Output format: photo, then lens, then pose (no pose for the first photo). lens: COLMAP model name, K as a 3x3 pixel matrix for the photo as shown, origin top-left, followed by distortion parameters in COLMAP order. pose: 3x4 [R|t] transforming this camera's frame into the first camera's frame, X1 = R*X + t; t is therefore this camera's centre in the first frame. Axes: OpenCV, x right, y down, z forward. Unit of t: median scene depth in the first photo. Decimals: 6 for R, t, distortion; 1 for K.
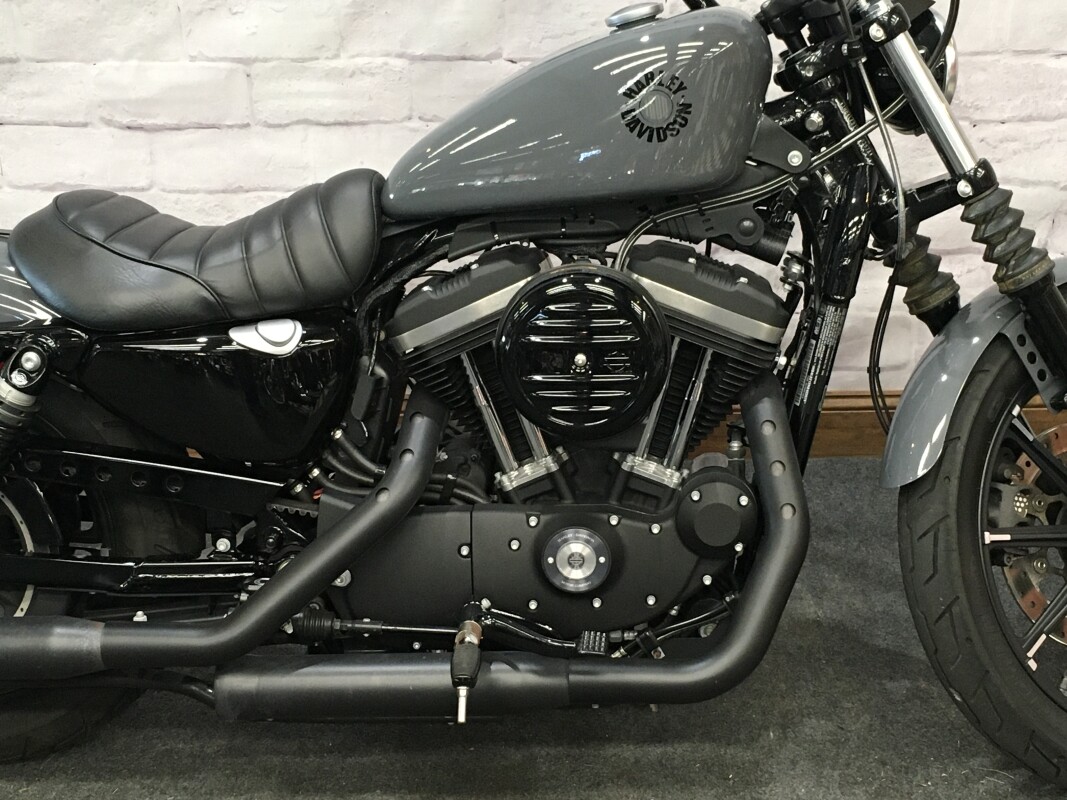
lens RADIAL K [[1791.7, 0, 534.5], [0, 1791.7, 401.7], [0, 0, 1]] dist [0.056177, 0.000000]
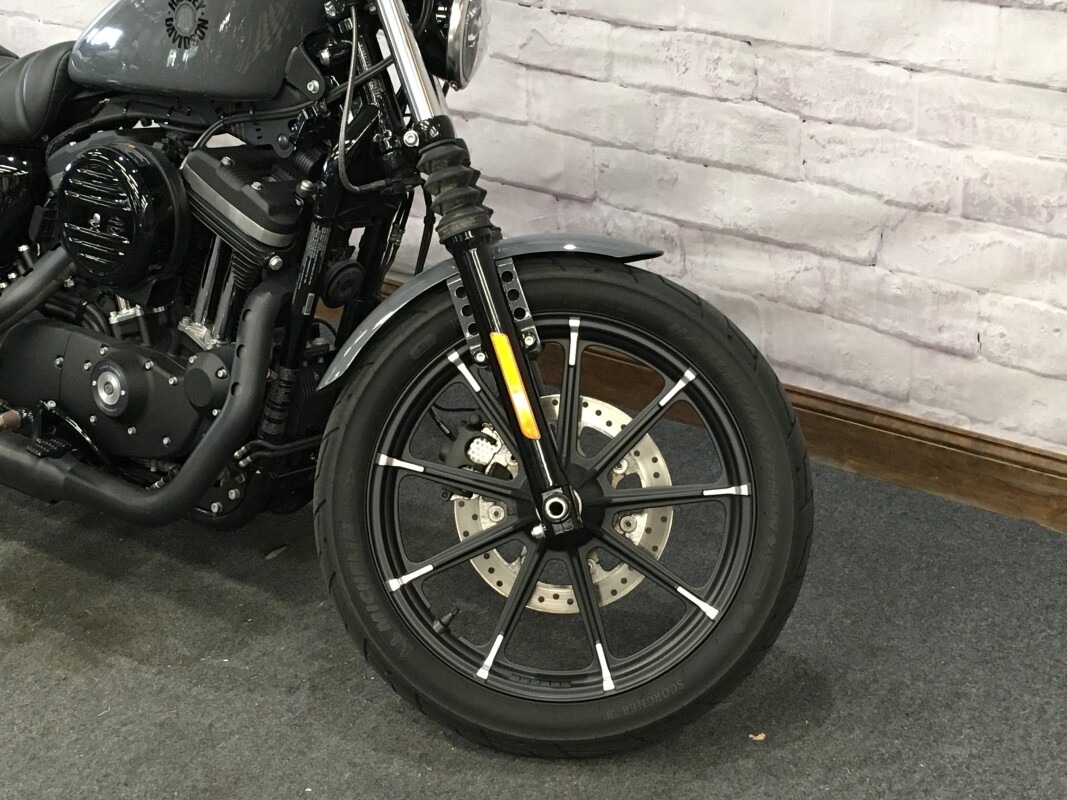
lens RADIAL K [[1791.7, 0, 532.7], [0, 1791.7, 397.5], [0, 0, 1]] dist [0.056177, 0.000000]
pose [[0.833186, 0.248889, -0.493818, 0.643138], [-0.234558, 0.967739, 0.091996, -0.062045], [0.500784, 0.039179, 0.864685, 0.079114]]
